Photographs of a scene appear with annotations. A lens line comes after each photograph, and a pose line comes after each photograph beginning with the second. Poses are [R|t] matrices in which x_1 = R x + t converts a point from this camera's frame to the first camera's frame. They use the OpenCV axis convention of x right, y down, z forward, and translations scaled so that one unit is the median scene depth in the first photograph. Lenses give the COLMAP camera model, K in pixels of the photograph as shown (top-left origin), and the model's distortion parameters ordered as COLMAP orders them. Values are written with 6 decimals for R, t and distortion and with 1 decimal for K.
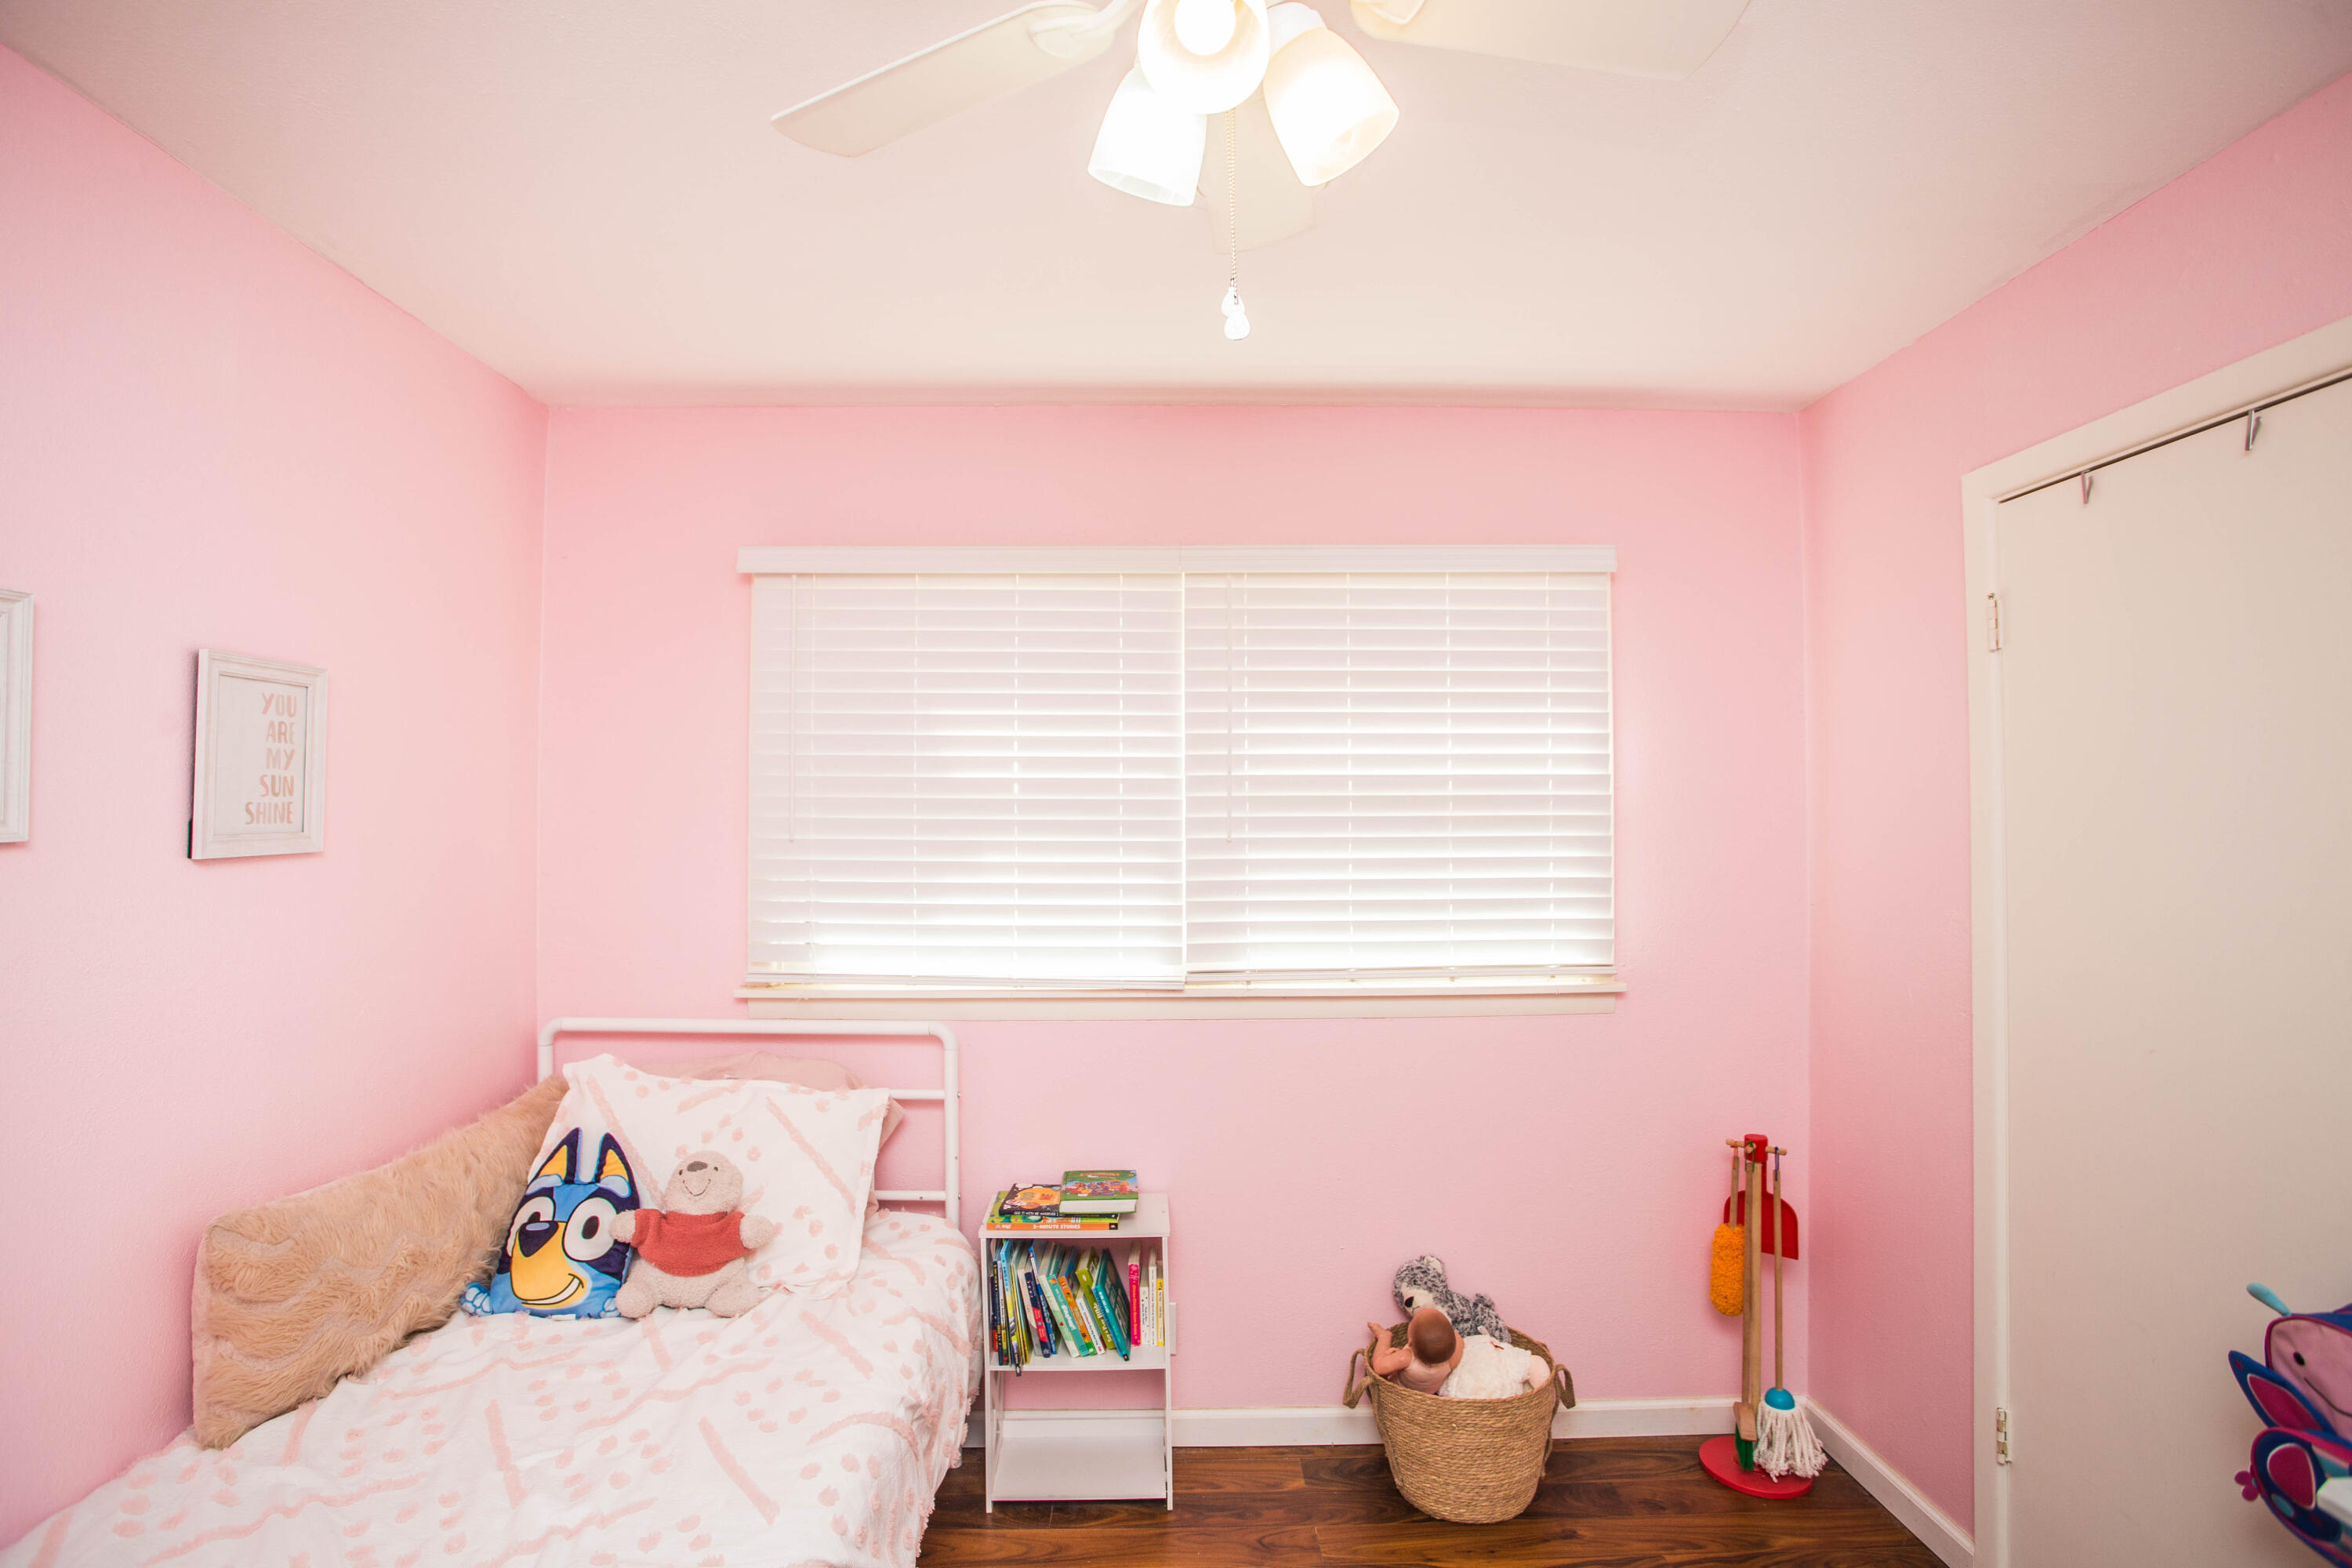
lens RADIAL K [[1134.4, 0, 1170.5], [0, 1134.4, 778.3], [0, 0, 1]] dist [-0.077513, 0.031637]
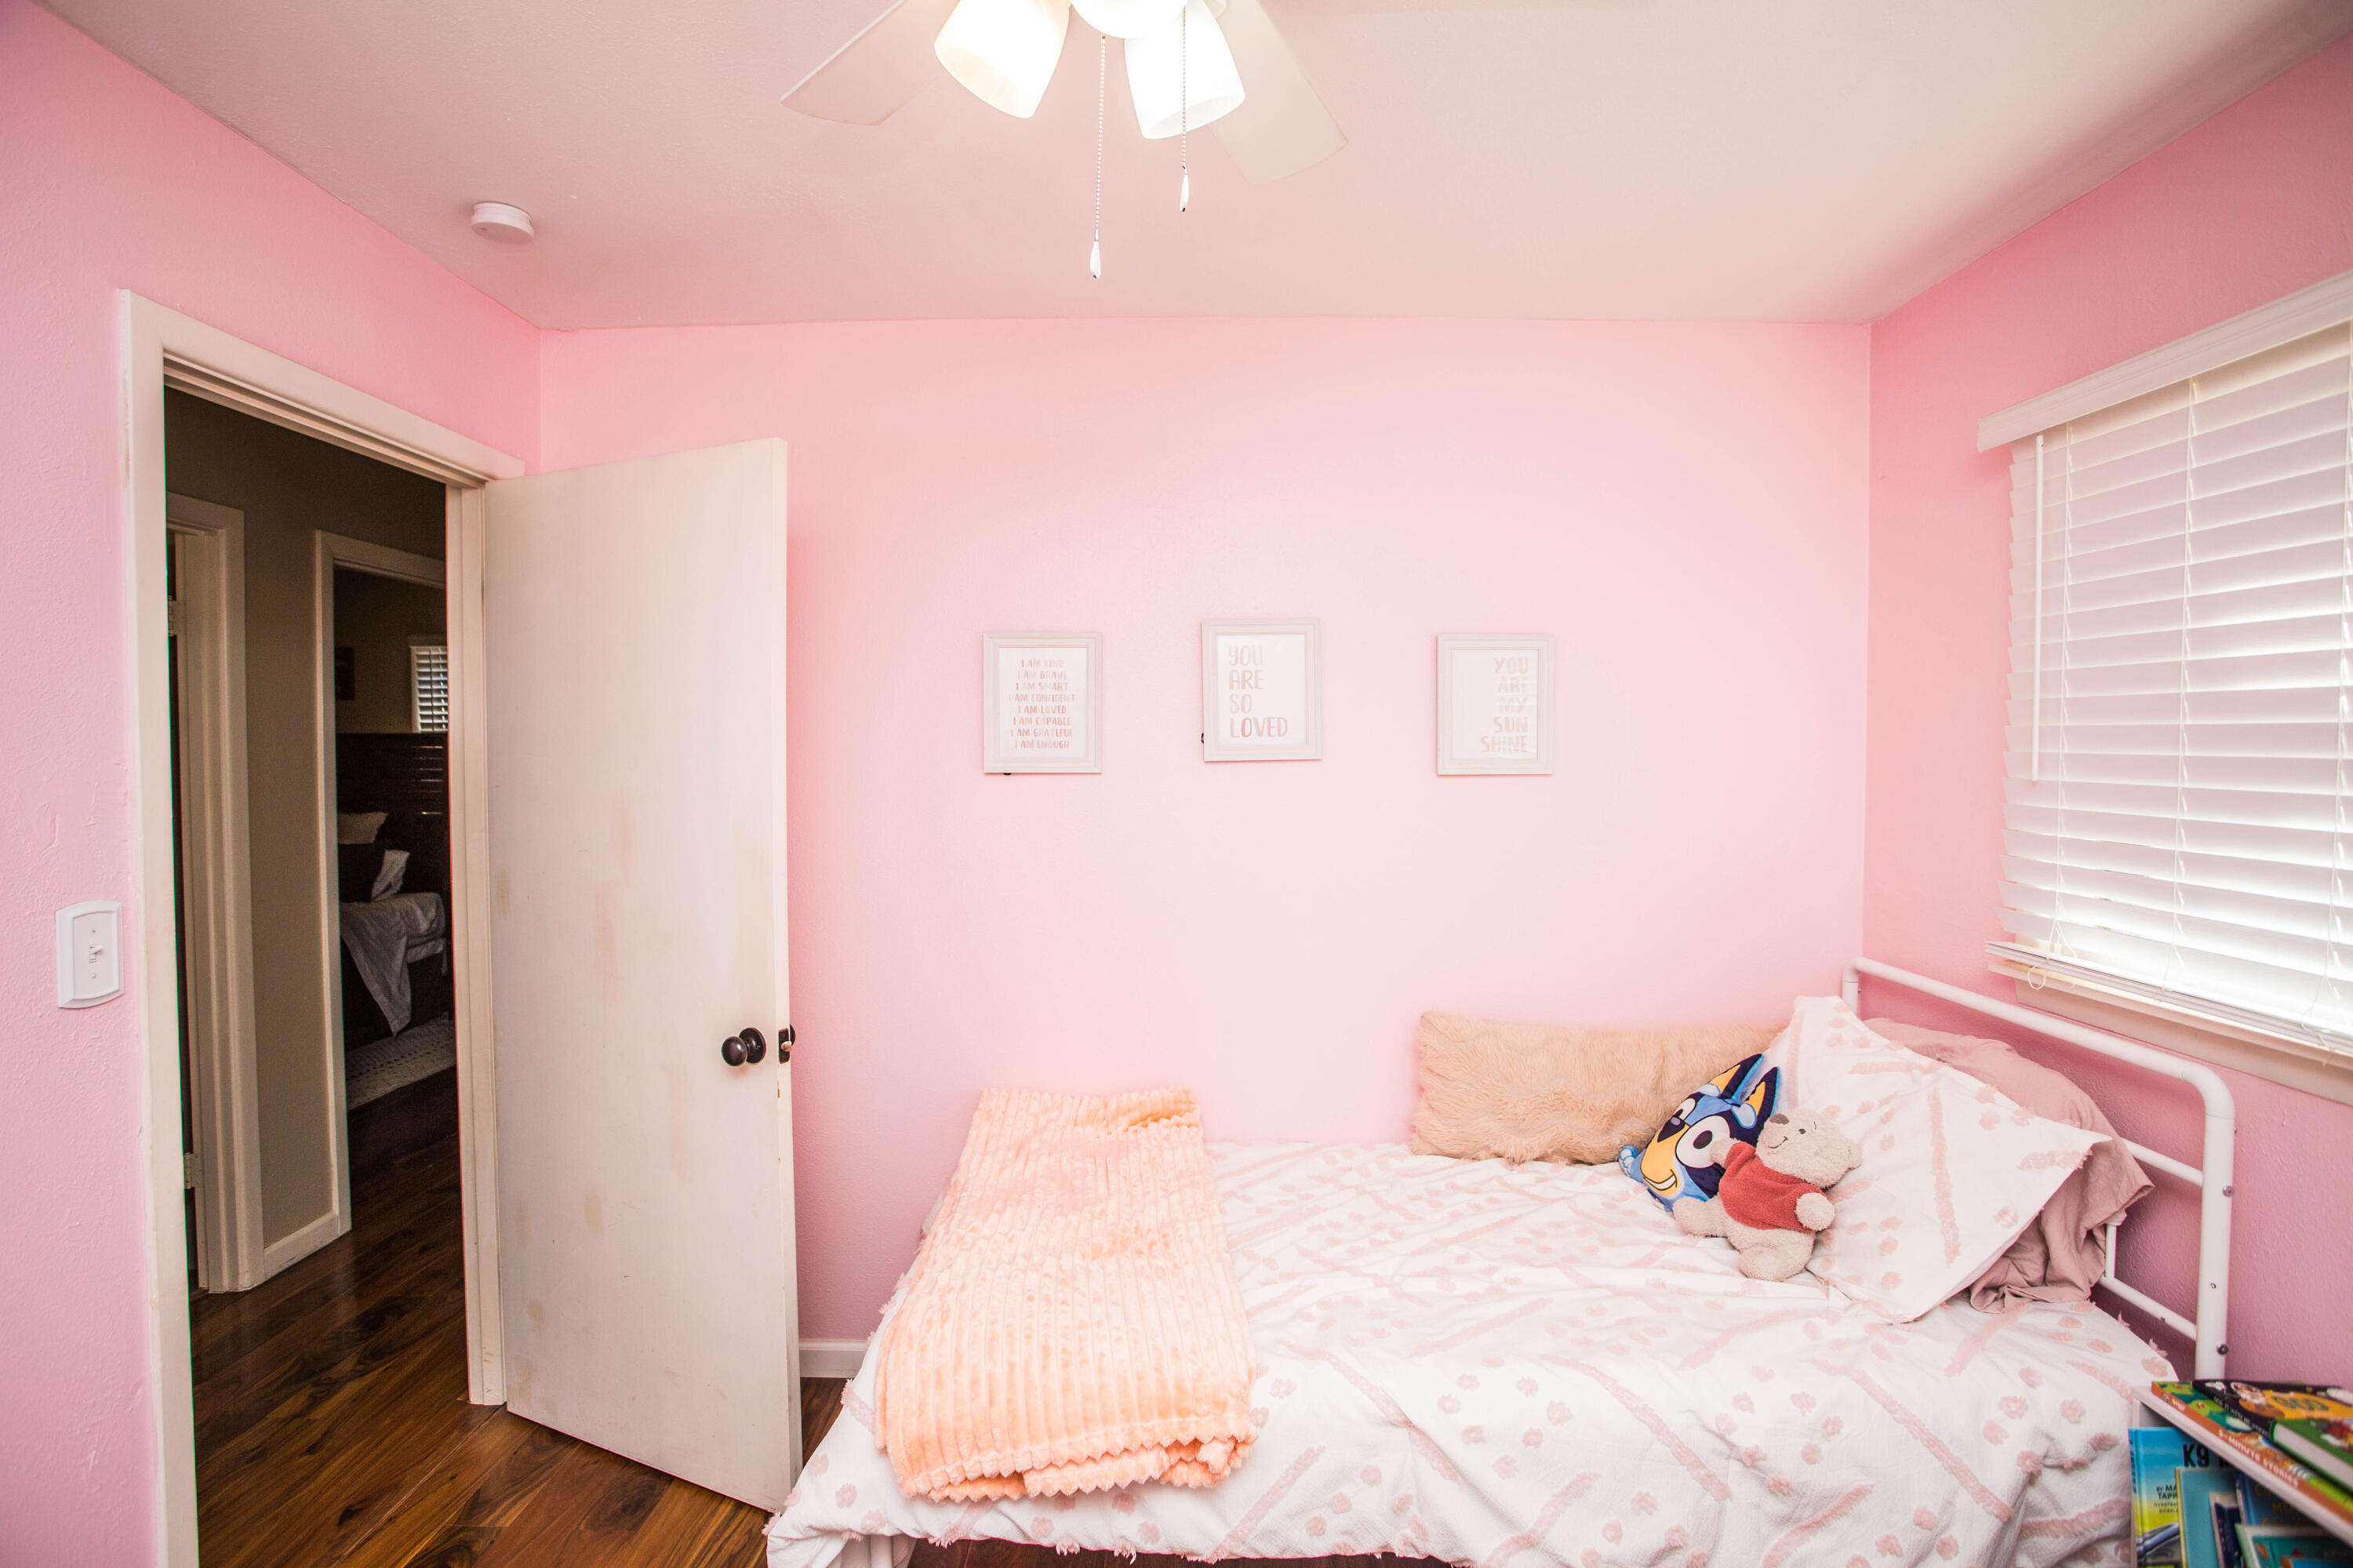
lens RADIAL K [[1135.0, 0, 1171.0], [0, 1135.0, 778.3], [0, 0, 1]] dist [-0.077513, 0.031637]
pose [[-0.022097, 0.032554, -0.999226, 0.549630], [0.027791, 0.999103, 0.031935, 0.015670], [0.999369, -0.027064, -0.022982, 0.543754]]
